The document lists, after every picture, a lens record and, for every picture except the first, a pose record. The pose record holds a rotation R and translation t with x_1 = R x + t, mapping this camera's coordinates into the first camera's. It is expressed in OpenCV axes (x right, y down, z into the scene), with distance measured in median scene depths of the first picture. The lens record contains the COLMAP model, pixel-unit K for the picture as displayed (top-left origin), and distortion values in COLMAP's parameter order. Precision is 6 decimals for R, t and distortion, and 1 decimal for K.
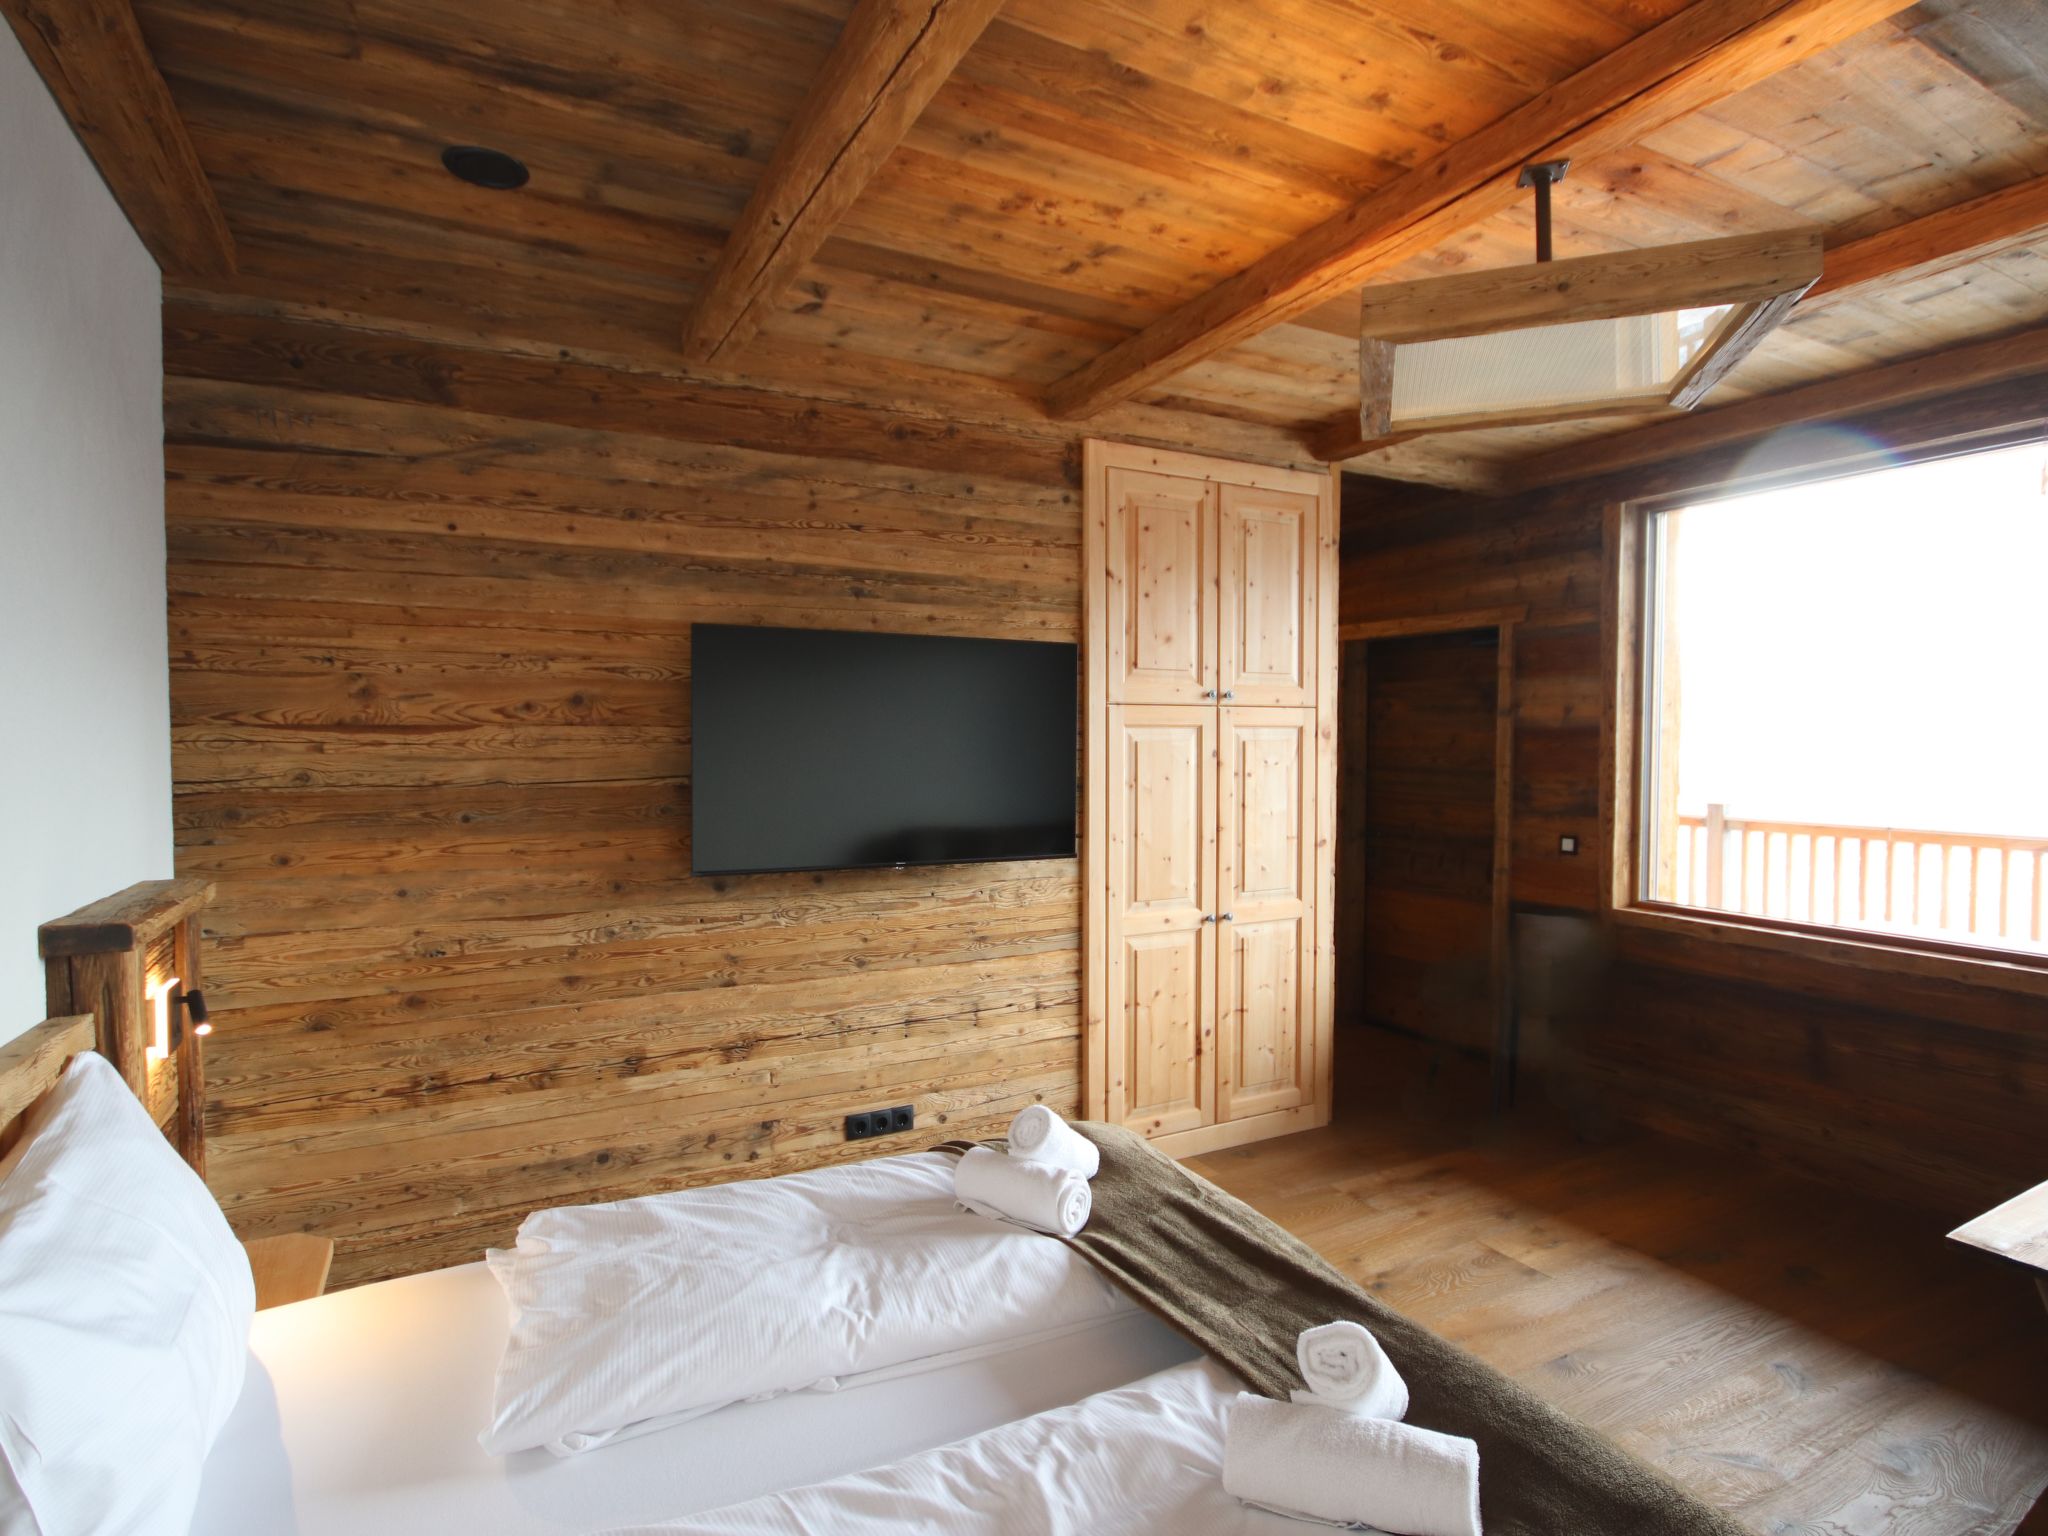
lens RADIAL K [[1060.4, 0, 1036.3], [0, 1060.4, 770.8], [0, 0, 1]] dist [0.004915, -0.007155]
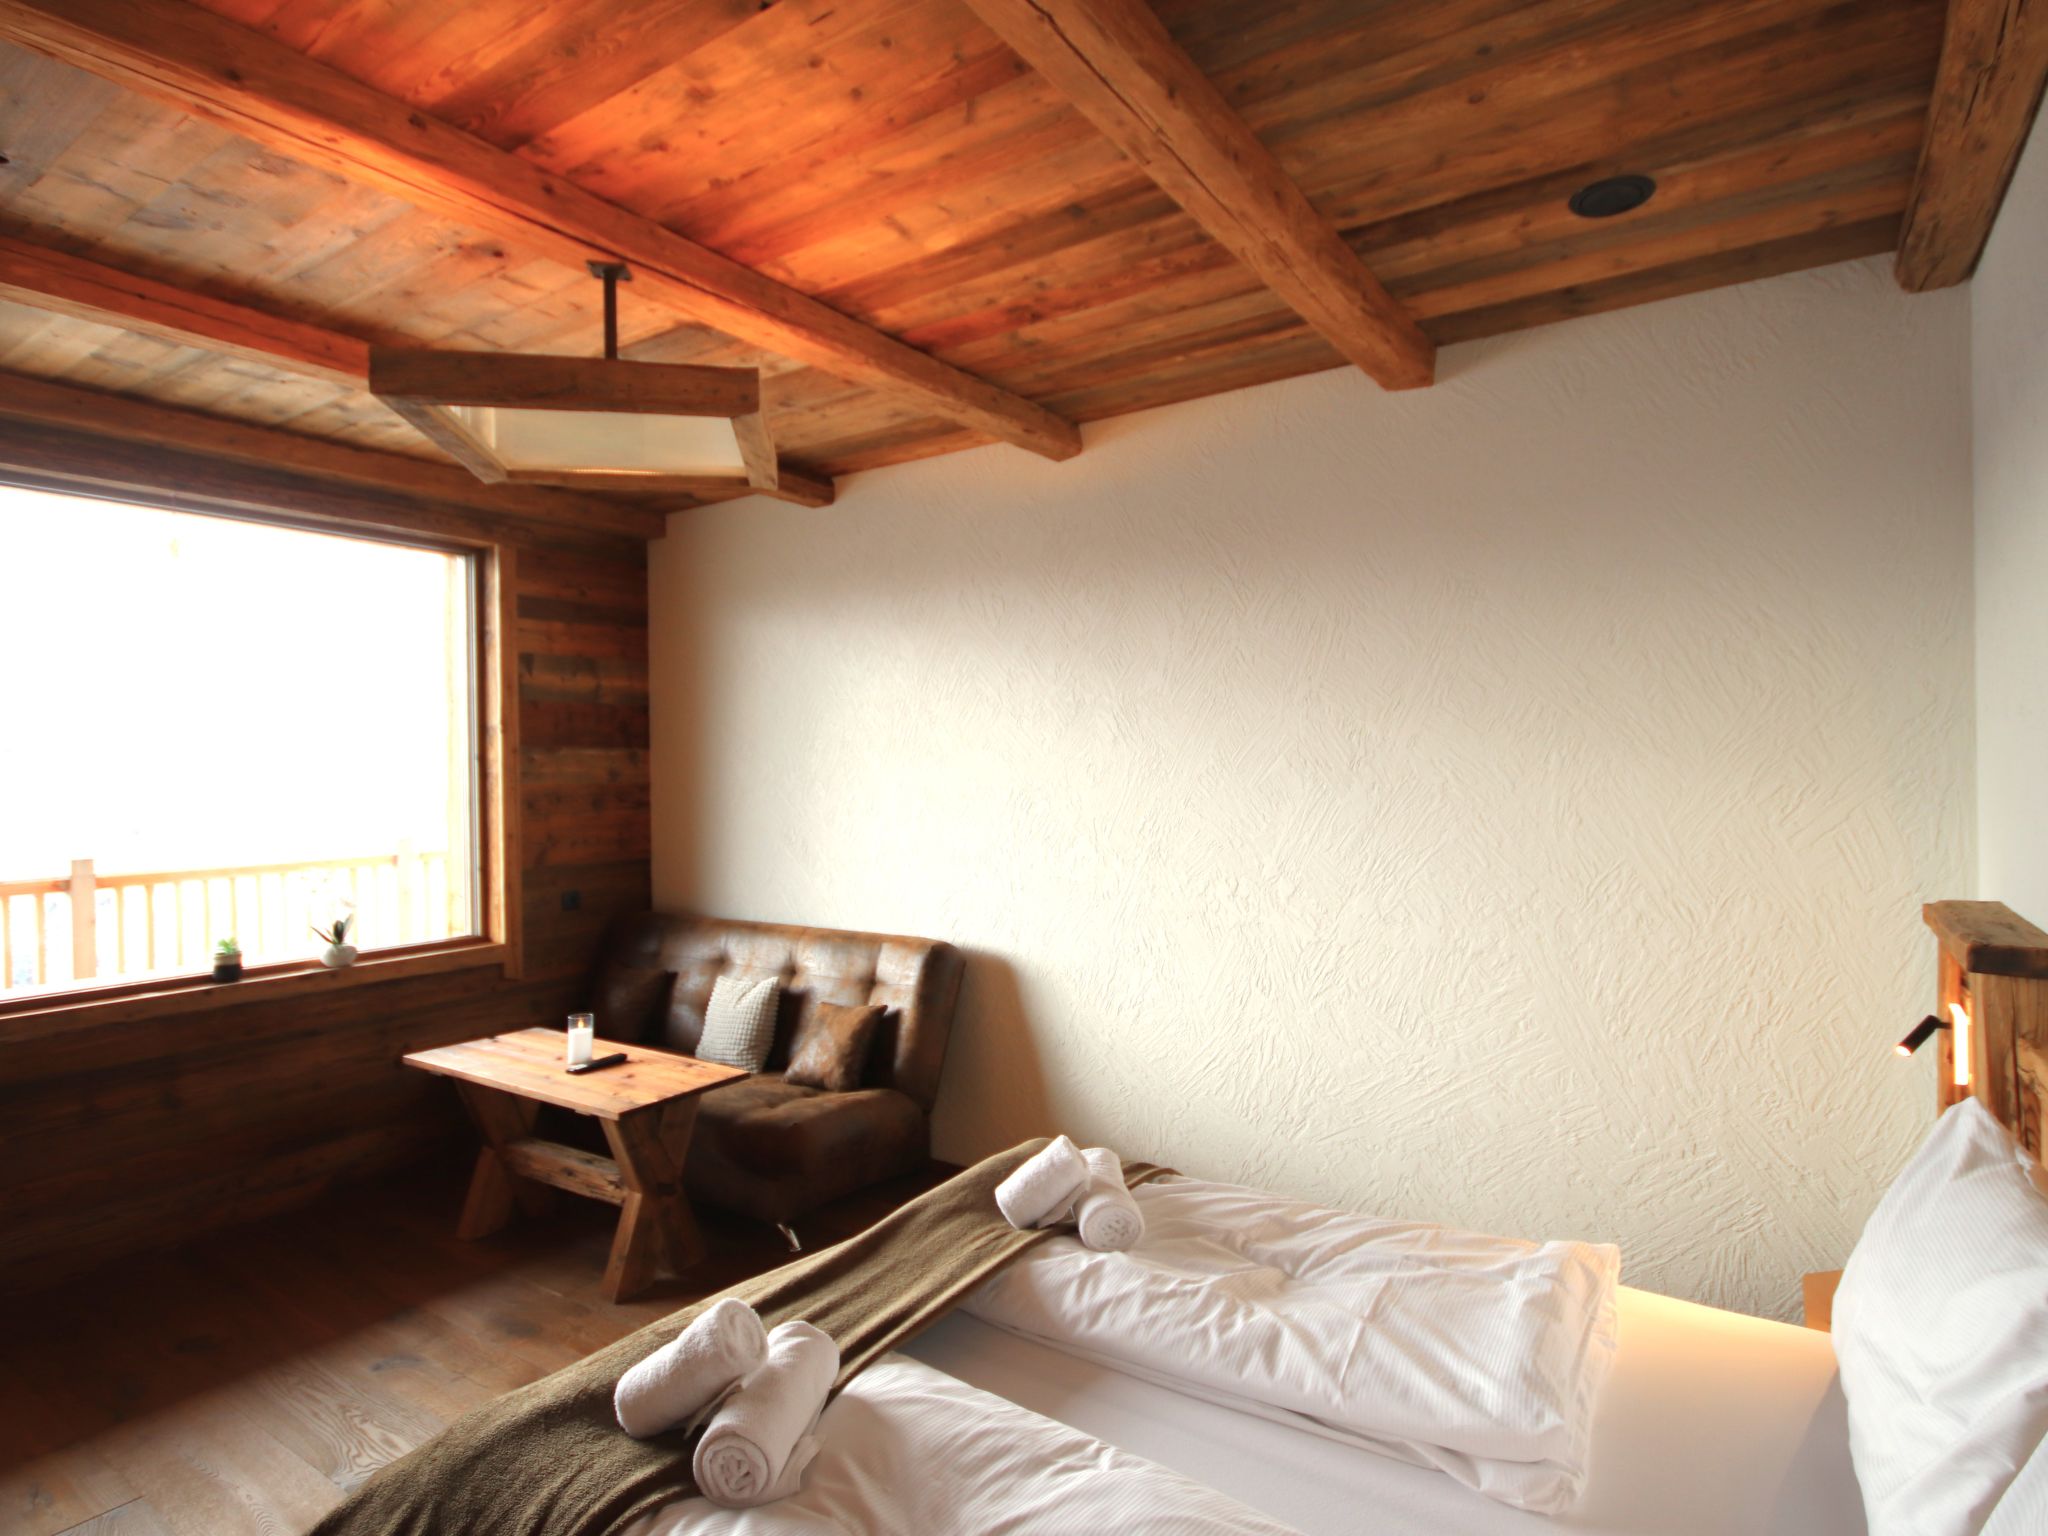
lens RADIAL K [[1101.9, 0, 1033.9], [0, 1101.9, 768.2], [0, 0, 1]] dist [0.003245, -0.006010]
pose [[-0.464948, 0.005847, 0.885318, -0.516694], [0.041006, 0.999047, 0.014937, -0.026587], [-0.884388, 0.043248, -0.464745, 0.798950]]
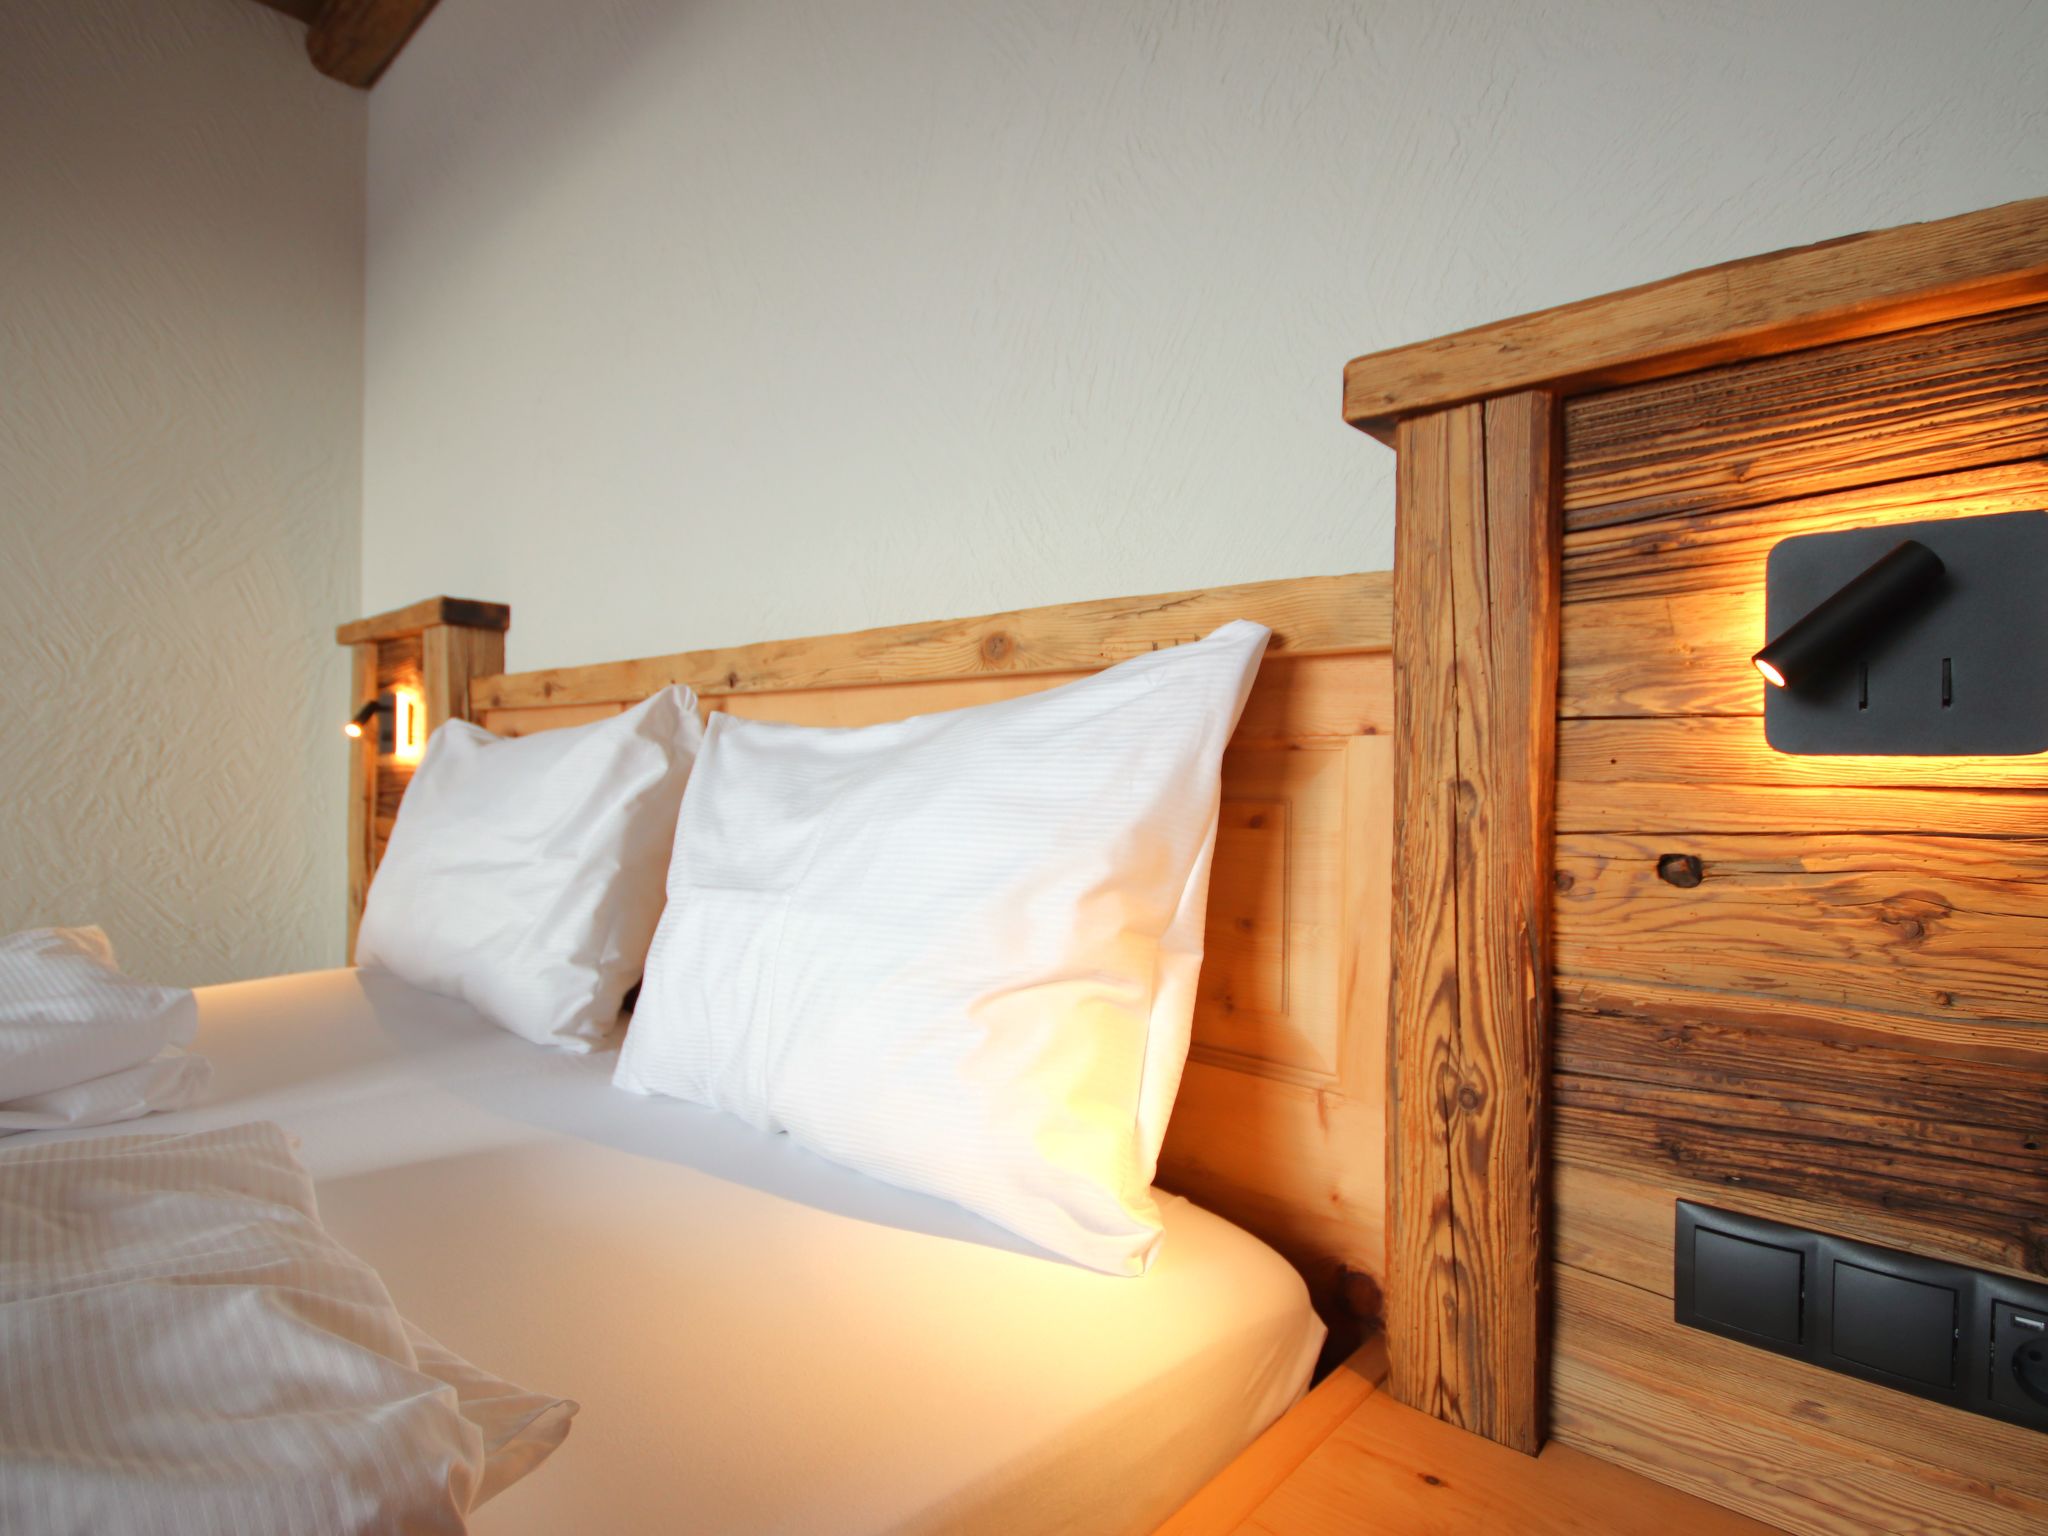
lens RADIAL K [[1101.9, 0, 1018.1], [0, 1101.9, 769.0], [0, 0, 1]] dist [0.003245, -0.006010]
pose [[-0.951210, -0.015360, -0.308161, -0.350343], [-0.024482, 0.999368, 0.025758, 0.180823], [0.307571, 0.032045, -0.950985, 0.830026]]
